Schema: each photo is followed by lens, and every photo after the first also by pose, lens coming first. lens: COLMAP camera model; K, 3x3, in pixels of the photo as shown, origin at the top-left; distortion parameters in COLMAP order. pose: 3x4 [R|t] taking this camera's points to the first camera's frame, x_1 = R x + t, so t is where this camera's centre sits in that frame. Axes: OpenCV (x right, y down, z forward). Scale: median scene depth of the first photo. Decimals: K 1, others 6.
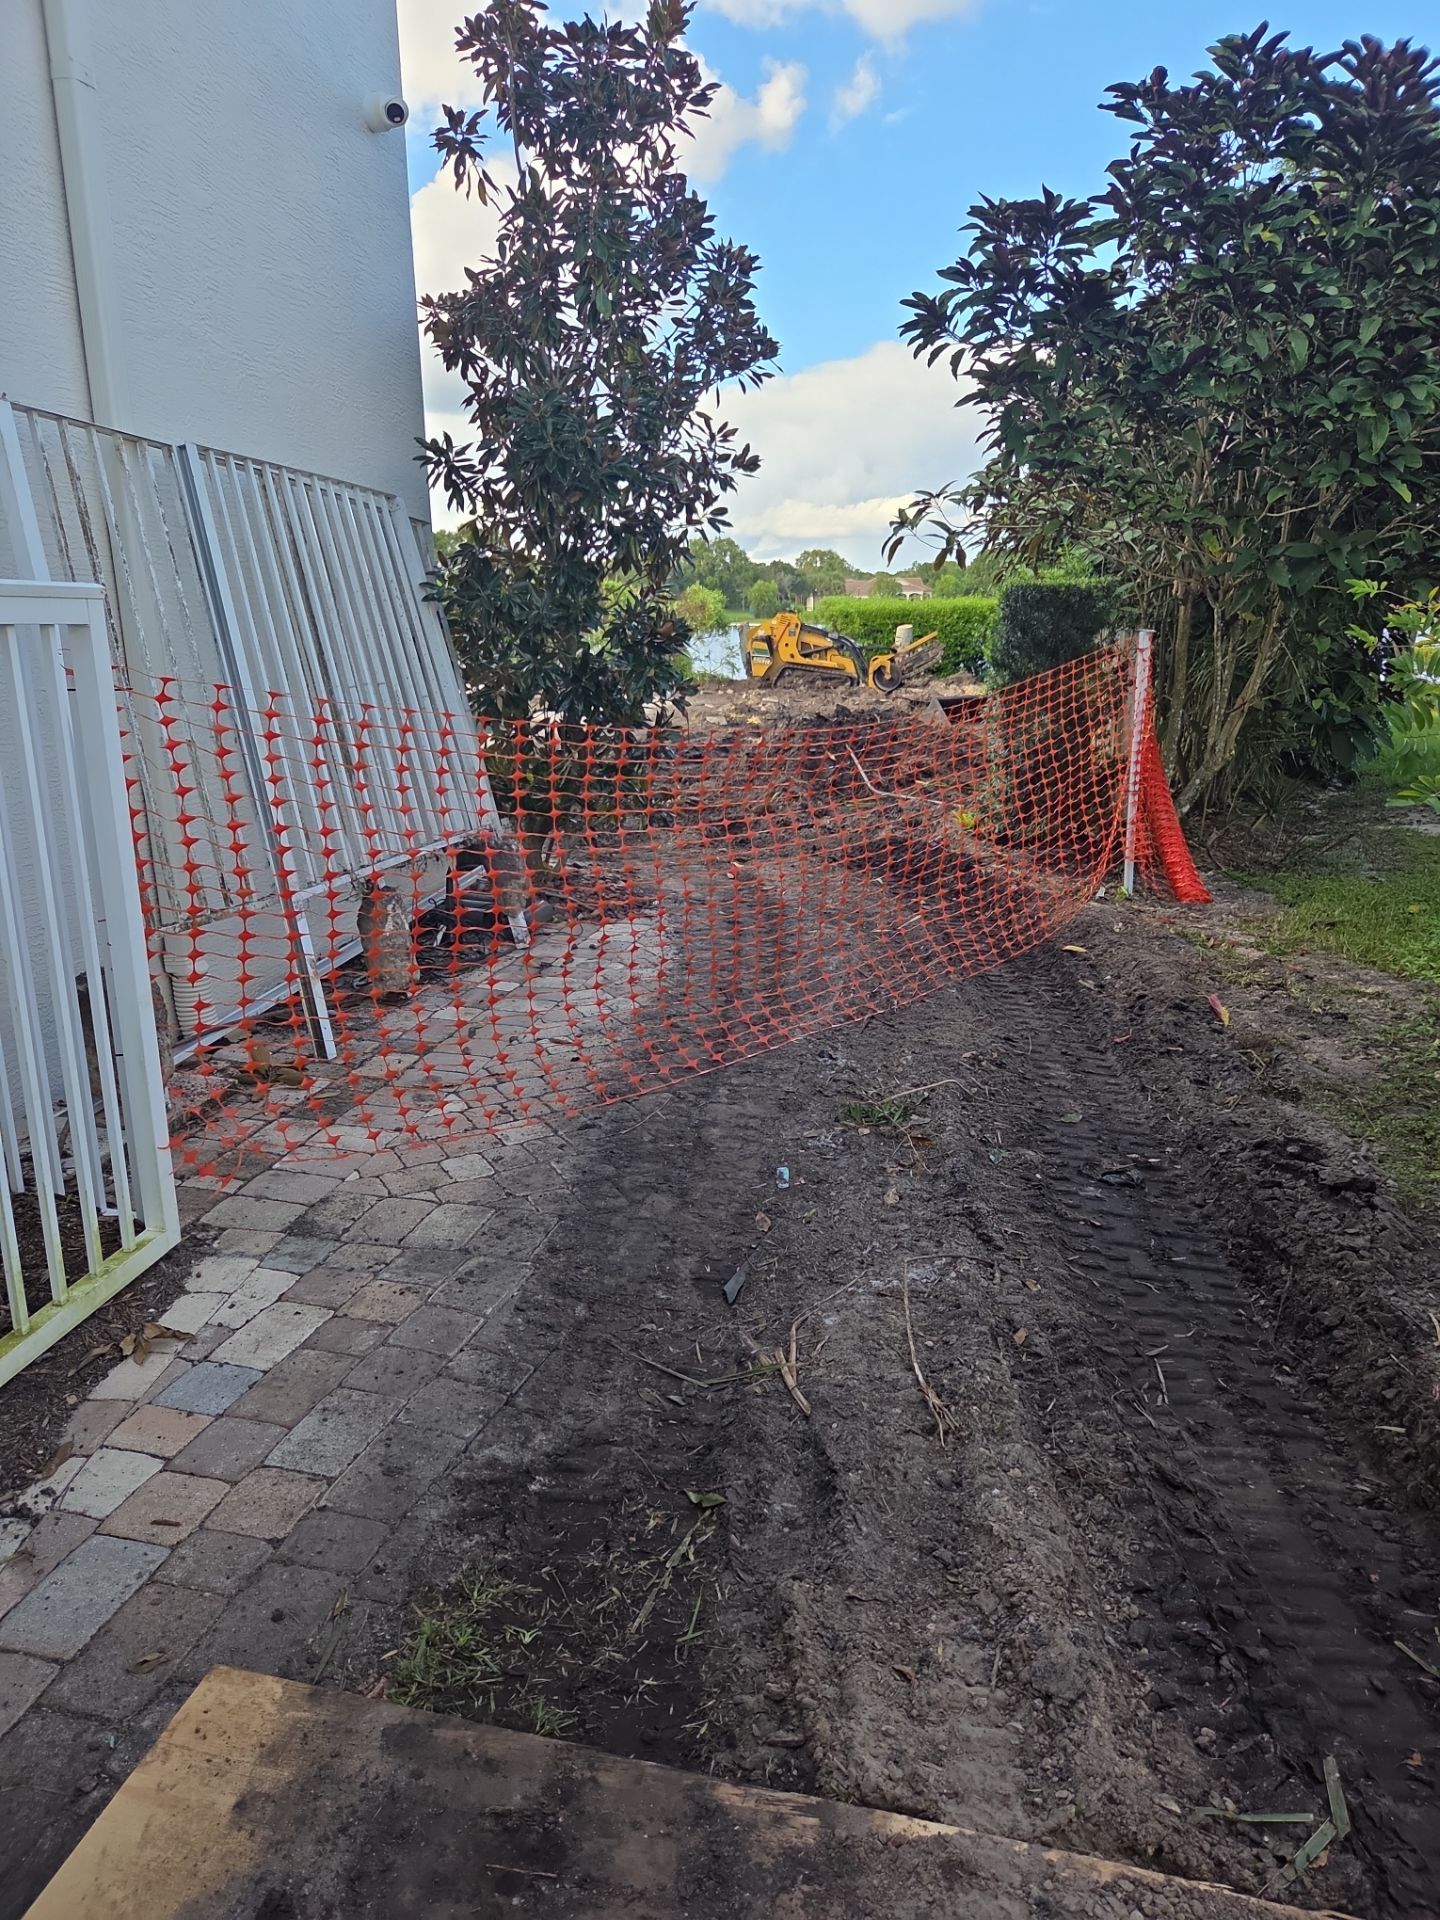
lens RADIAL K [[1272.7, 0, 742.3], [0, 1272.7, 957.6], [0, 0, 1]] dist [0.063881, -0.056084]
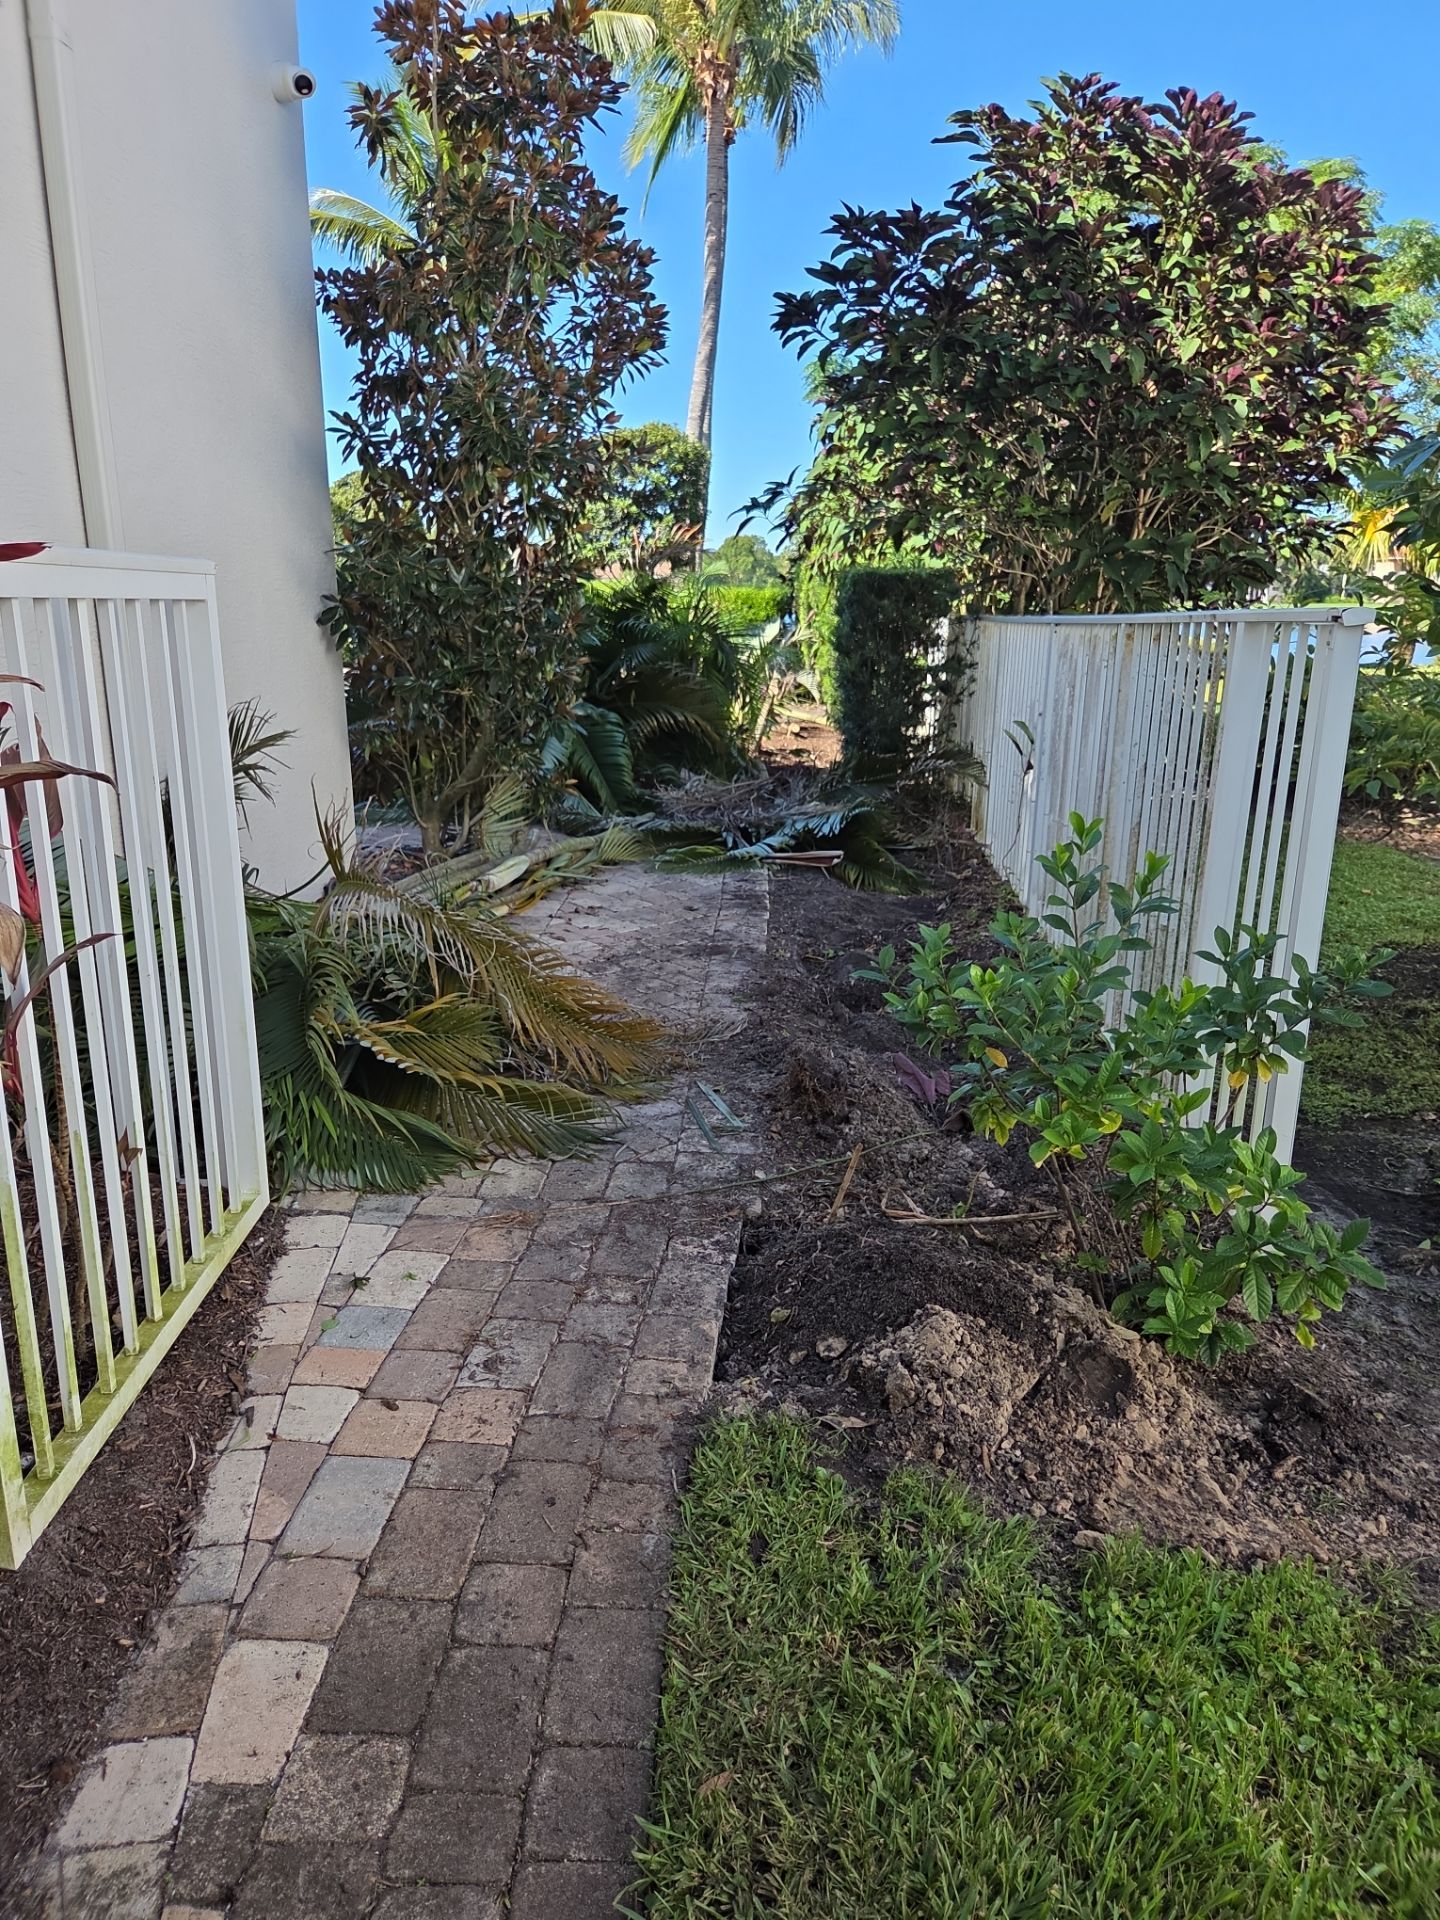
lens RADIAL K [[1272.7, 0, 742.3], [0, 1272.7, 957.6], [0, 0, 1]] dist [0.063881, -0.056084]
pose [[0.978942, -0.053067, 0.197118, -0.152812], [0.050883, 0.998574, 0.016132, 0.015867], [-0.197693, -0.005763, 0.980247, -0.042487]]
